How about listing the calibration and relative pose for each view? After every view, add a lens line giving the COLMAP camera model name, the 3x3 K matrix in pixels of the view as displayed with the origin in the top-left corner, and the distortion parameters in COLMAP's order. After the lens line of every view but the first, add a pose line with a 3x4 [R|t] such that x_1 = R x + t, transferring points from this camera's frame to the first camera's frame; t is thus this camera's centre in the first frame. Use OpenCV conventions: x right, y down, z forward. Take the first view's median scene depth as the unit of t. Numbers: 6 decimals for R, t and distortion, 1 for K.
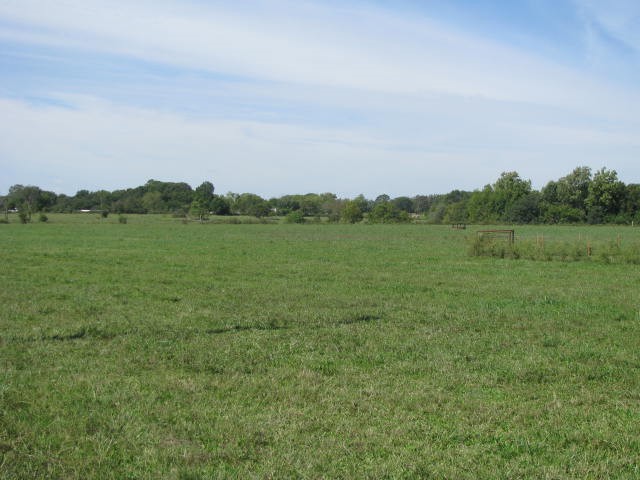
lens RADIAL K [[1227.3, 0, 320.2], [0, 1227.3, 241.1], [0, 0, 1]] dist [-0.171433, 0.000000]
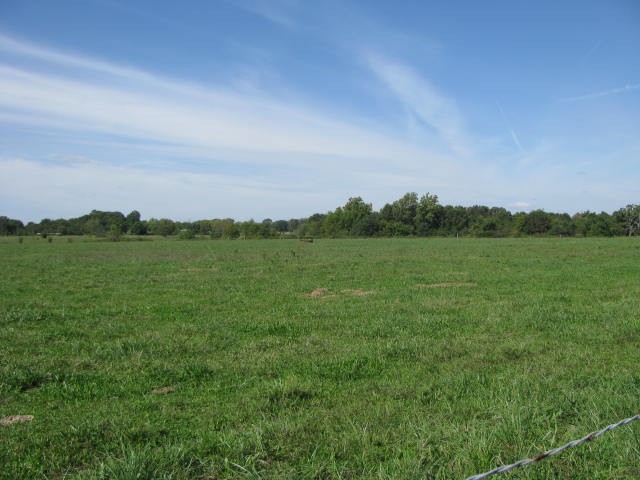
lens RADIAL K [[696.2, 0, 319.7], [0, 696.2, 238.4], [0, 0, 1]] dist [-0.157296, 0.000000]
pose [[0.995835, -0.017736, 0.089437, 0.050104], [0.019259, 0.999683, -0.016189, -0.002044], [-0.089122, 0.017845, 0.995861, 0.266666]]
